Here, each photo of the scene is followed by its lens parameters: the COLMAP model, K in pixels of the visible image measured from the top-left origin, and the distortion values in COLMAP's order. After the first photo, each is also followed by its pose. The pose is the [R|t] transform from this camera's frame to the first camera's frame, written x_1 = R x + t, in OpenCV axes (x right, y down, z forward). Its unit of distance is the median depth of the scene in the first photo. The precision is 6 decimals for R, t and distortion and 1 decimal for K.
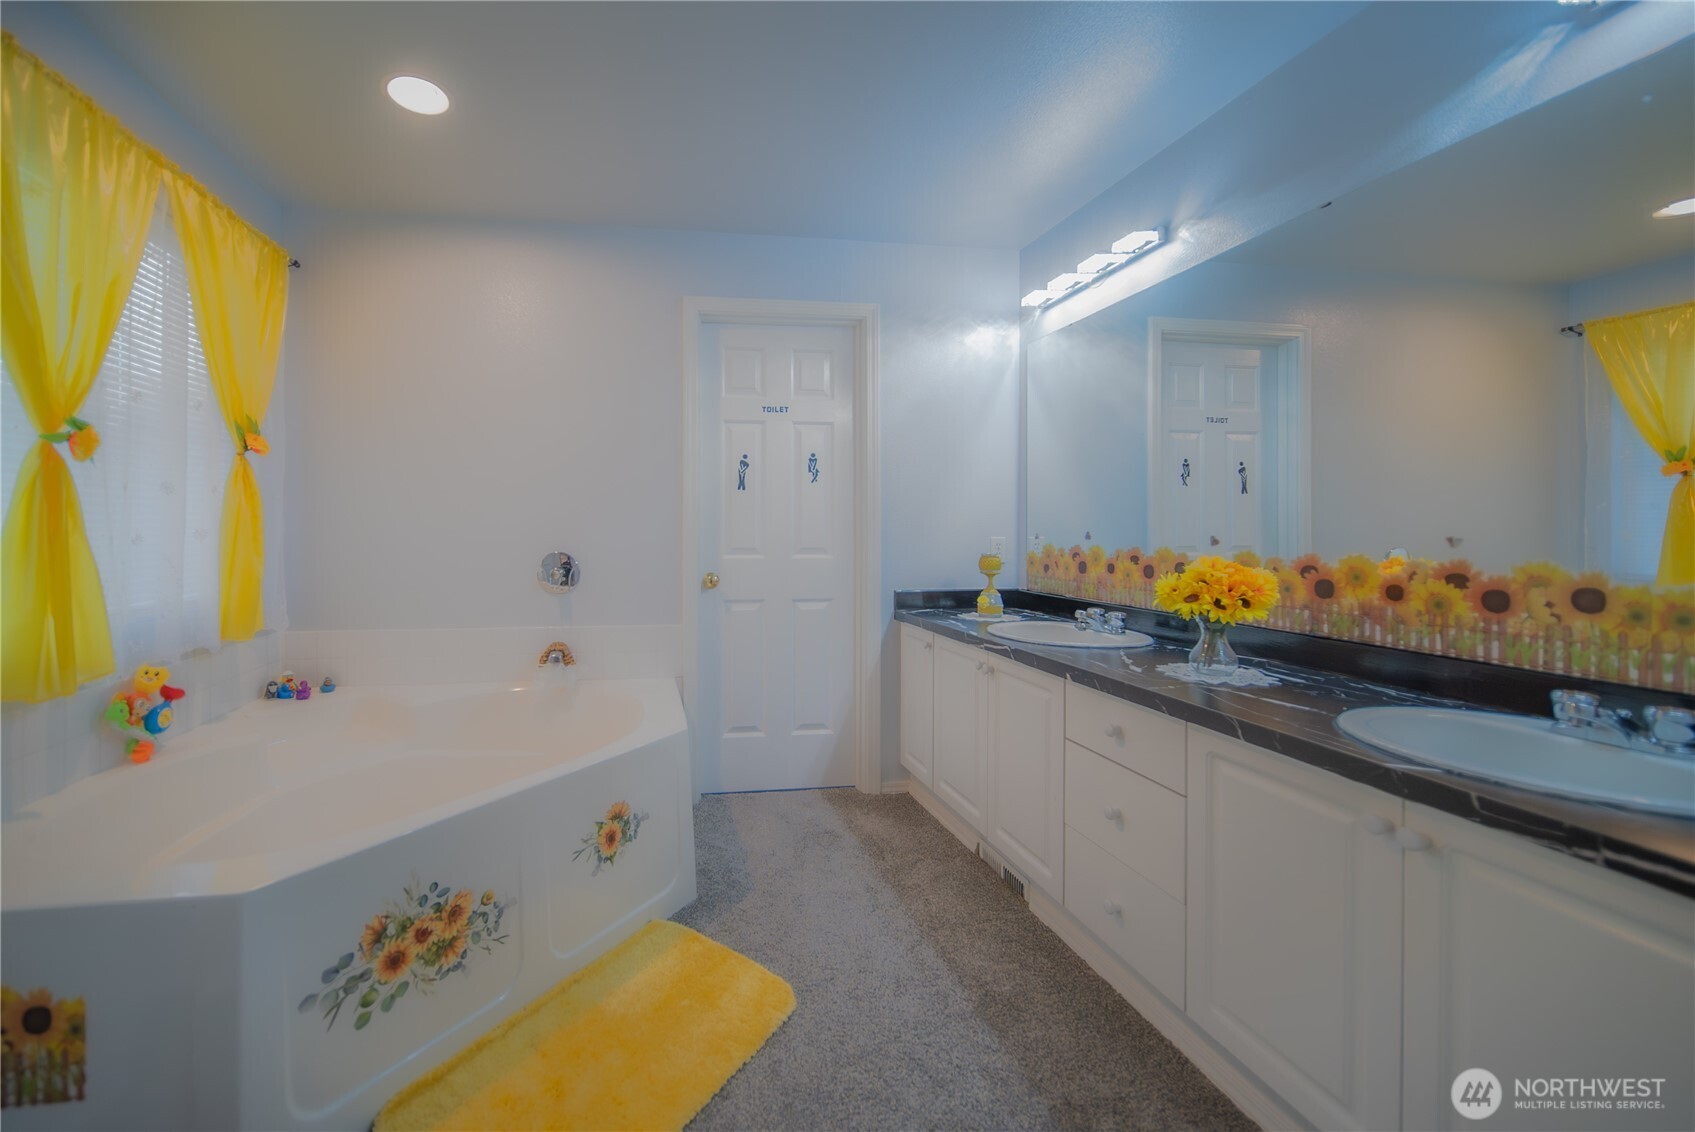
lens RADIAL K [[660.5, 0, 801.7], [0, 660.5, 547.2], [0, 0, 1]] dist [-0.000581, -0.000402]
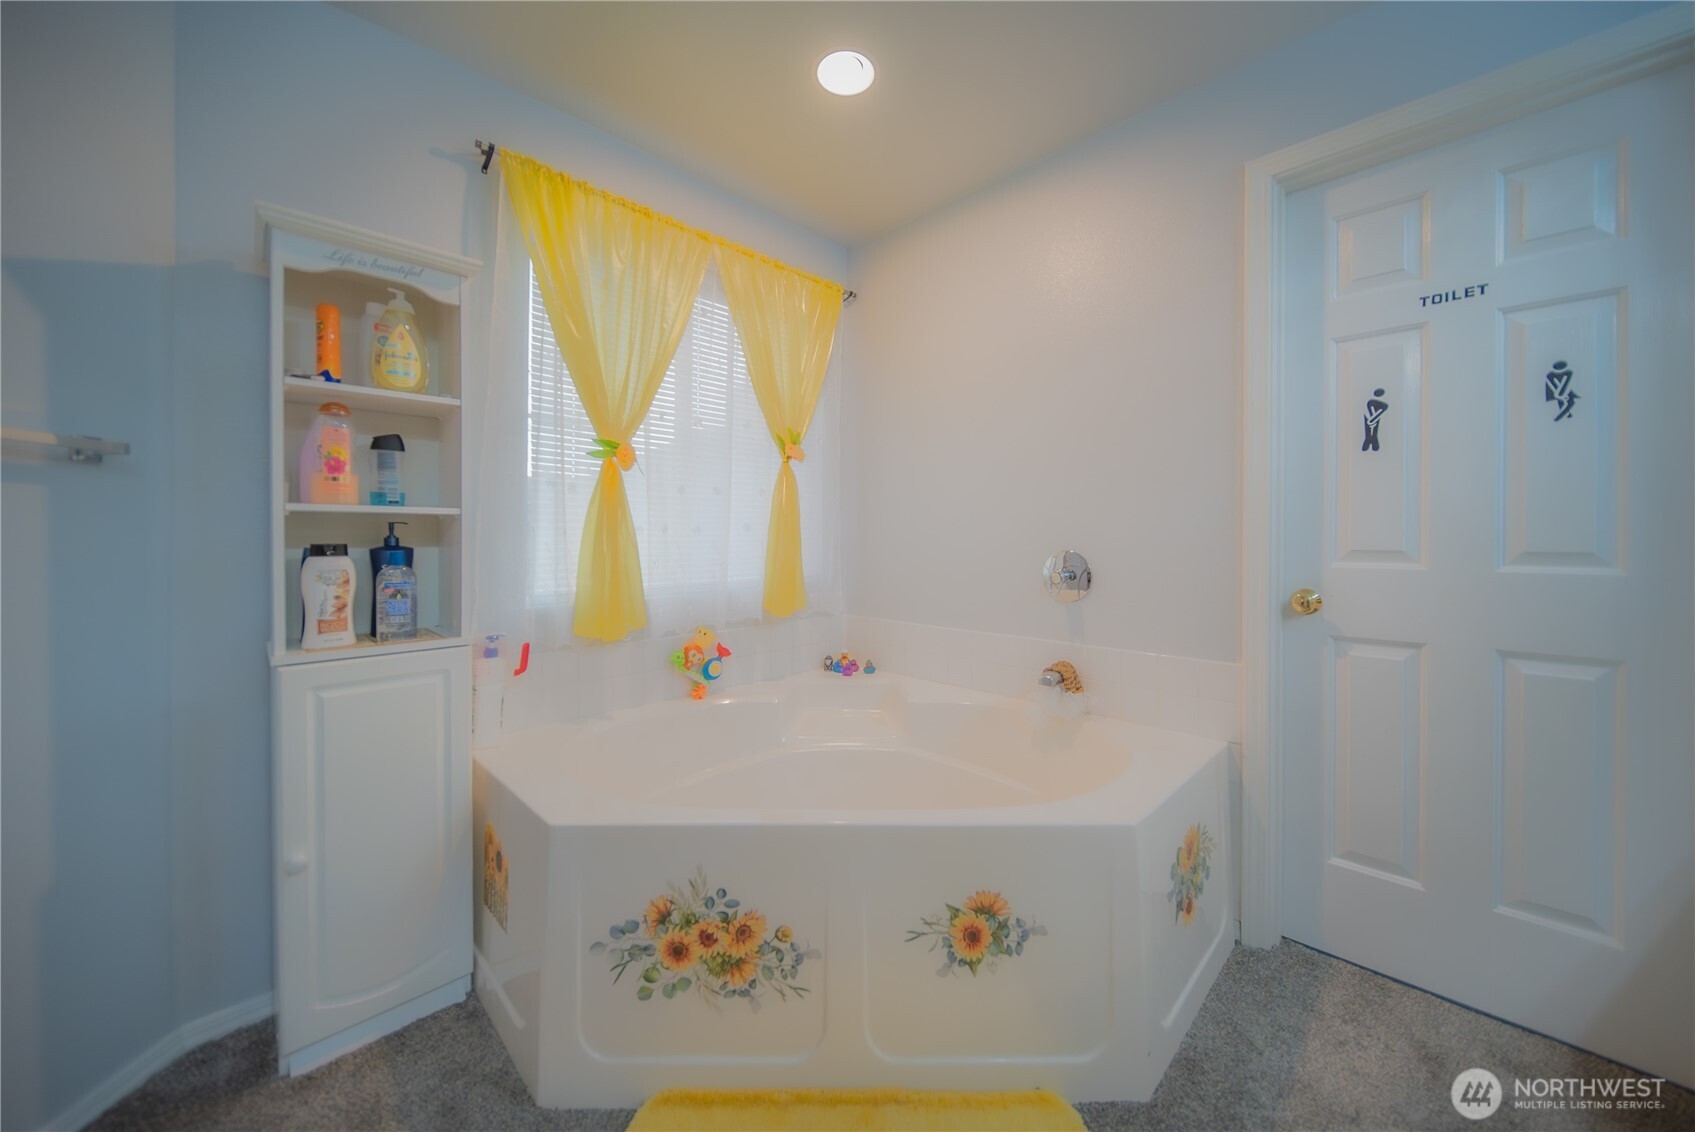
lens RADIAL K [[660.5, 0, 801.7], [0, 660.5, 547.2], [0, 0, 1]] dist [-0.000581, -0.000402]
pose [[0.541082, 0.010877, -0.840899, 0.226985], [-0.023961, 0.999710, -0.002486, 0.020711], [0.840628, 0.021494, 0.541186, 0.466020]]
